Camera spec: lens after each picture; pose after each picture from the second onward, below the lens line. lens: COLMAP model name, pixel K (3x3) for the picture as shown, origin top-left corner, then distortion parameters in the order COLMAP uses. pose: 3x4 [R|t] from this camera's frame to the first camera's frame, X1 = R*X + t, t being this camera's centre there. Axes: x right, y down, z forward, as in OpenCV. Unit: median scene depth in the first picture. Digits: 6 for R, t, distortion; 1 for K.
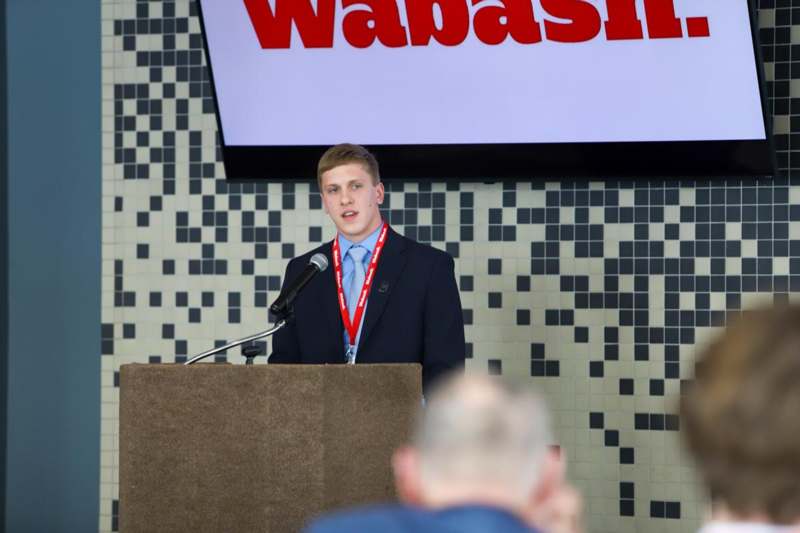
lens RADIAL K [[4280.4, 0, 399.1], [0, 4280.4, 267.8], [0, 0, 1]] dist [1.672618, 0.000000]
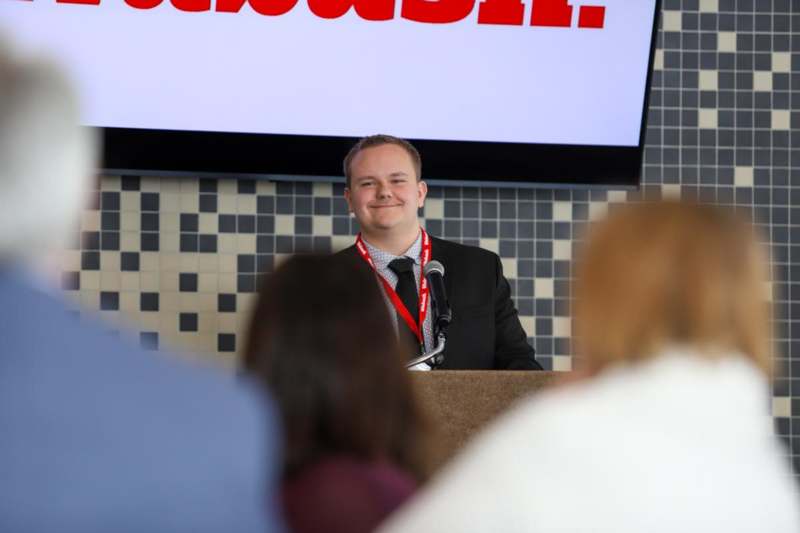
lens RADIAL K [[4280.4, 0, 398.0], [0, 4280.4, 267.2], [0, 0, 1]] dist [1.672618, 0.000000]
pose [[0.633392, 0.038275, 0.772884, -0.619970], [-0.004816, 0.998952, -0.045524, 0.035902], [-0.773816, 0.025113, 0.632913, 0.443175]]
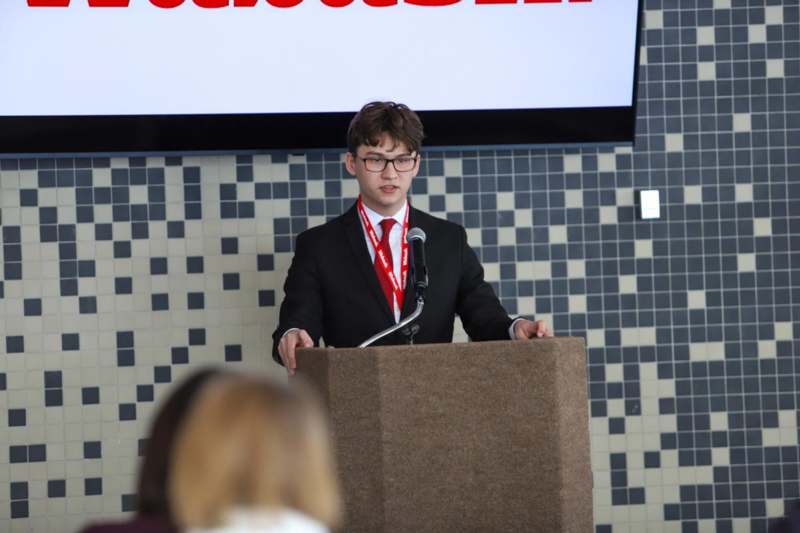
lens RADIAL K [[4280.4, 0, 398.9], [0, 4280.4, 266.4], [0, 0, 1]] dist [1.672618, 0.000000]
pose [[0.694319, -0.025758, 0.719207, -0.641676], [0.033094, 0.999445, 0.003846, 0.001900], [-0.718906, 0.021131, 0.694786, 0.329779]]
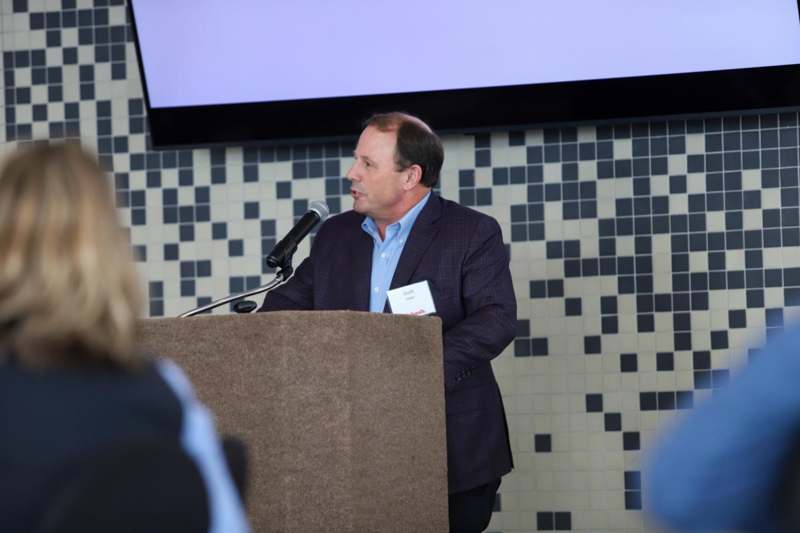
lens RADIAL K [[4280.4, 0, 397.7], [0, 4280.4, 266.4], [0, 0, 1]] dist [1.672618, 0.000000]
pose [[0.994618, -0.021740, 0.101302, -0.083370], [0.026584, 0.998555, -0.046708, 0.047975], [-0.100140, 0.049150, 0.993759, 0.129062]]
